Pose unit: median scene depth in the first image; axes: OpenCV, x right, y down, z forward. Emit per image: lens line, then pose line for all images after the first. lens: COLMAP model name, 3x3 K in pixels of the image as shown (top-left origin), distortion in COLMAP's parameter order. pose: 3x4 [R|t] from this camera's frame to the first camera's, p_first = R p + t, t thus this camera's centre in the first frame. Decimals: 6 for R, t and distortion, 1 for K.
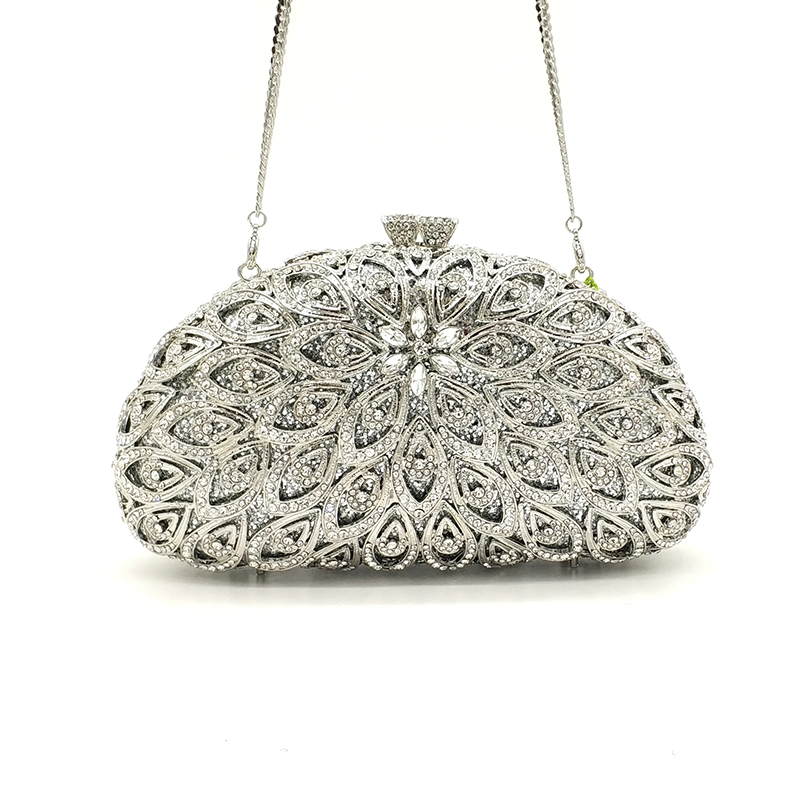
lens RADIAL K [[1213.2, 0, 493.4], [0, 1213.2, 398.7], [0, 0, 1]] dist [0.150381, -0.111747]
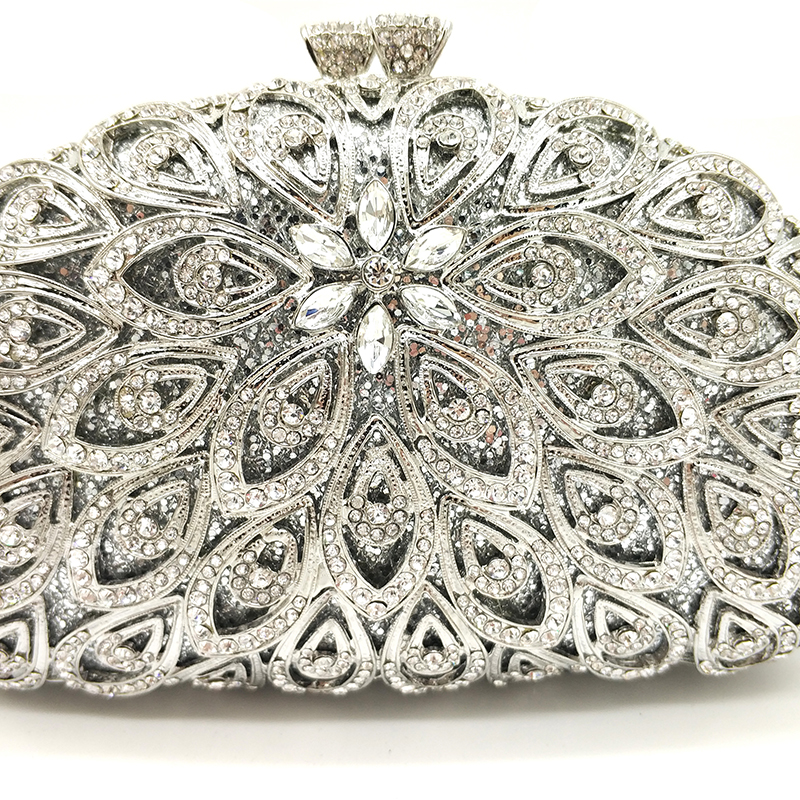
lens RADIAL K [[833.5, 0, 364.7], [0, 833.5, 400.4], [0, 0, 1]] dist [0.182309, -0.580240]
pose [[0.998011, 0.000859, -0.063039, -0.044560], [0.001854, 0.999075, 0.042959, -0.005897], [0.063017, -0.042991, 0.997086, 0.664816]]
